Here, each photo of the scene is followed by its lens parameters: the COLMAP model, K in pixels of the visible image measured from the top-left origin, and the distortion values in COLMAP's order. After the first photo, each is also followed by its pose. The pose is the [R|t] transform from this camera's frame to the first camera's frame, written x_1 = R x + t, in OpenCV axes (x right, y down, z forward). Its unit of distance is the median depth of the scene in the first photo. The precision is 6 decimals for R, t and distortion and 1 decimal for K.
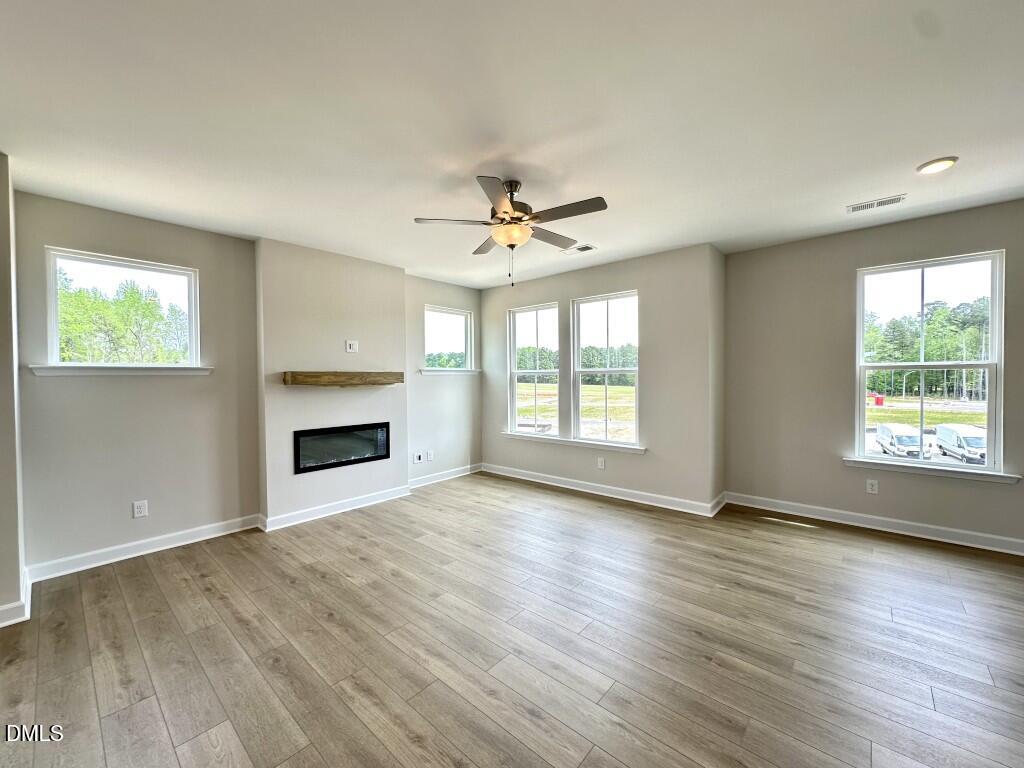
lens RADIAL K [[407.9, 0, 502.9], [0, 407.9, 383.2], [0, 0, 1]] dist [-0.000602, 0.000063]
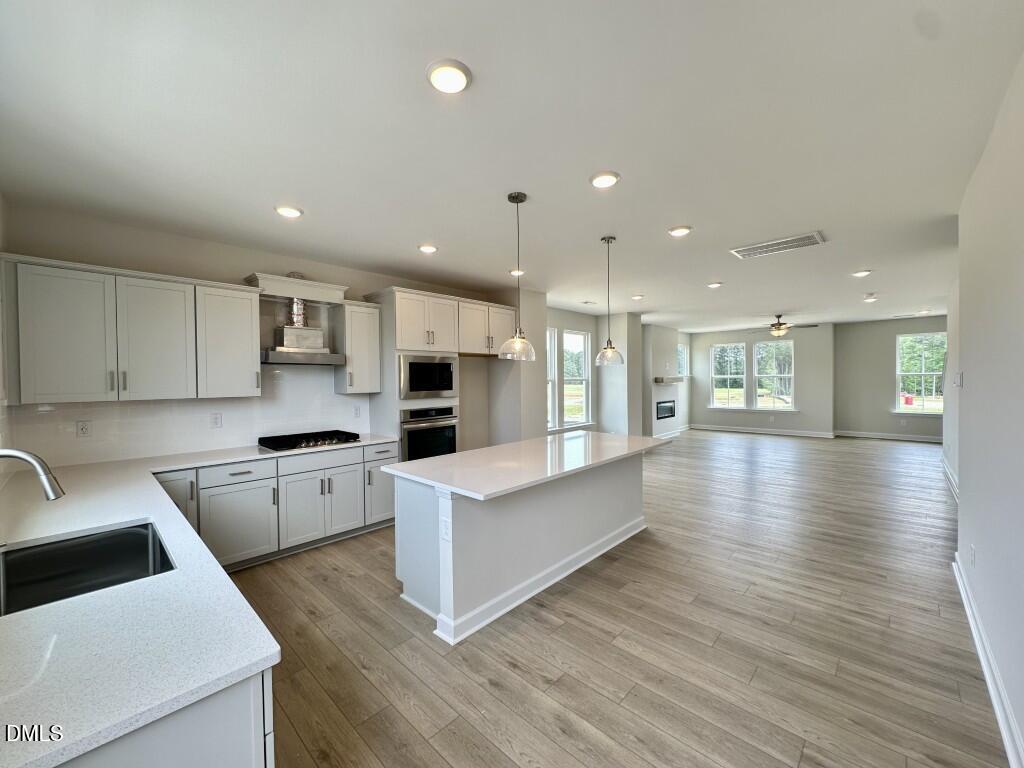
lens RADIAL K [[409.7, 0, 512.0], [0, 409.7, 384.0], [0, 0, 1]] dist [0.006965, 0.000044]
pose [[0.999774, -0.004039, -0.020873, -1.117114], [0.003998, 0.999990, -0.001993, 0.010097], [0.020881, 0.001909, 0.999780, -1.225857]]
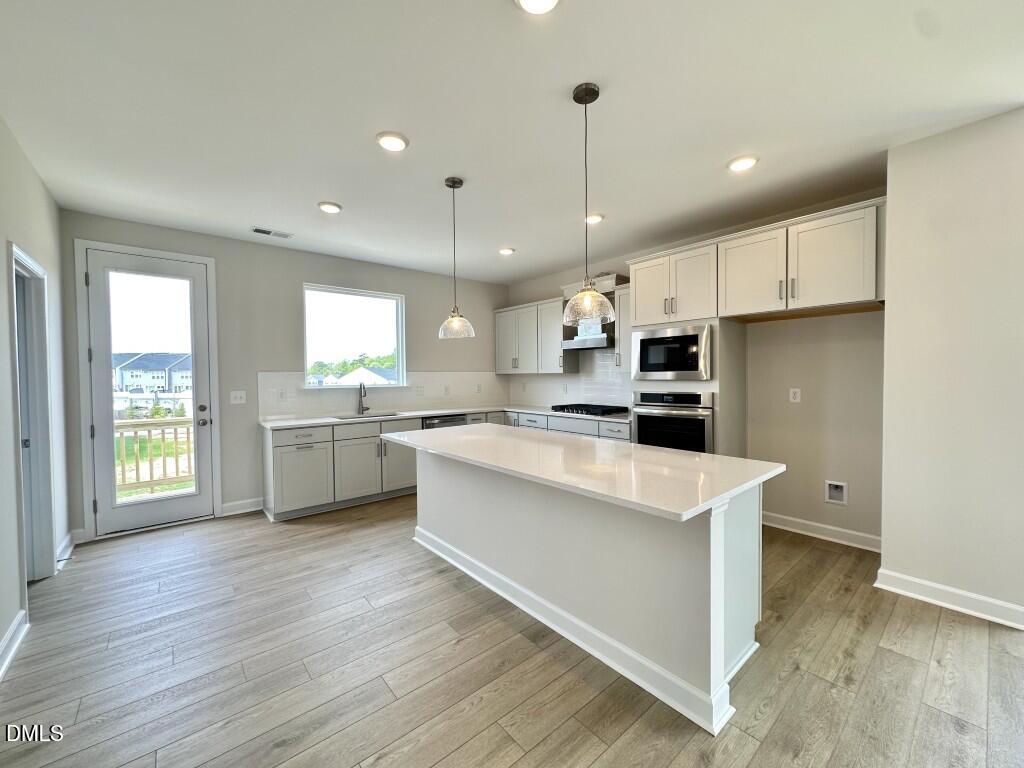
lens RADIAL K [[409.7, 0, 512.0], [0, 409.7, 384.0], [0, 0, 1]] dist [0.006965, 0.000044]
pose [[-0.132992, 0.031474, -0.990617, -0.510559], [-0.004908, 0.999462, 0.032414, 0.023418], [0.991105, 0.009173, -0.132766, -0.466291]]
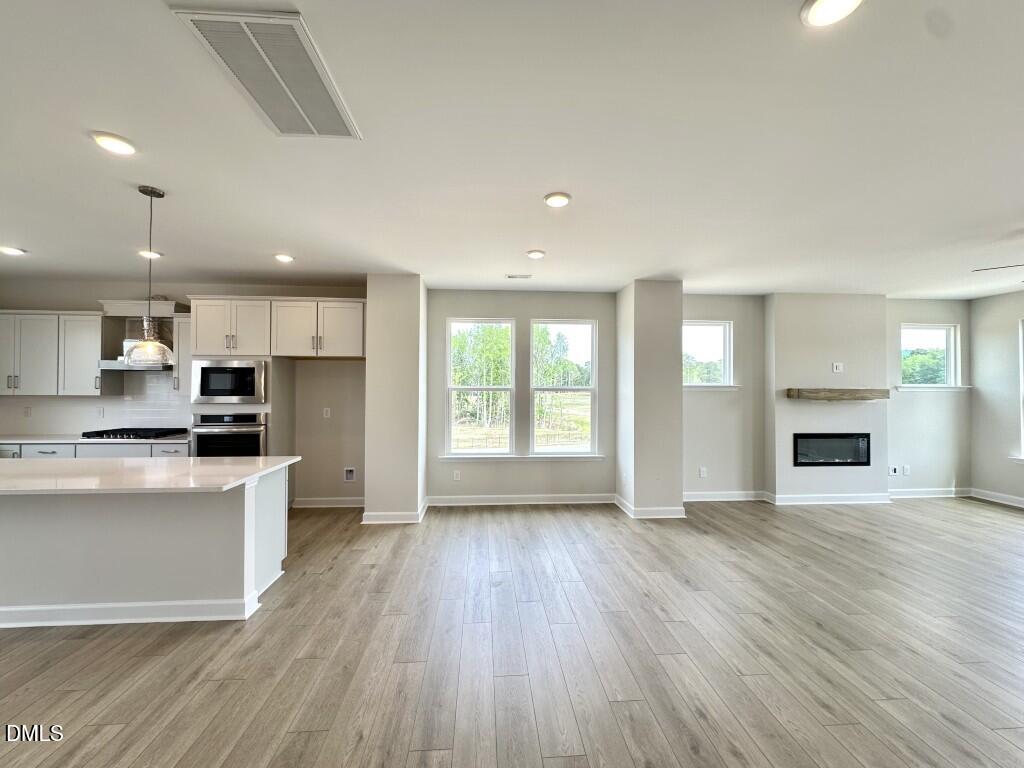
lens RADIAL K [[412.2, 0, 512.0], [0, 412.2, 384.0], [0, 0, 1]] dist [-0.002569, -0.000341]
pose [[0.723132, 0.002138, -0.690707, -0.213235], [-0.020224, 0.999632, -0.018079, -0.000146], [0.690414, 0.027043, 0.722909, -0.507635]]
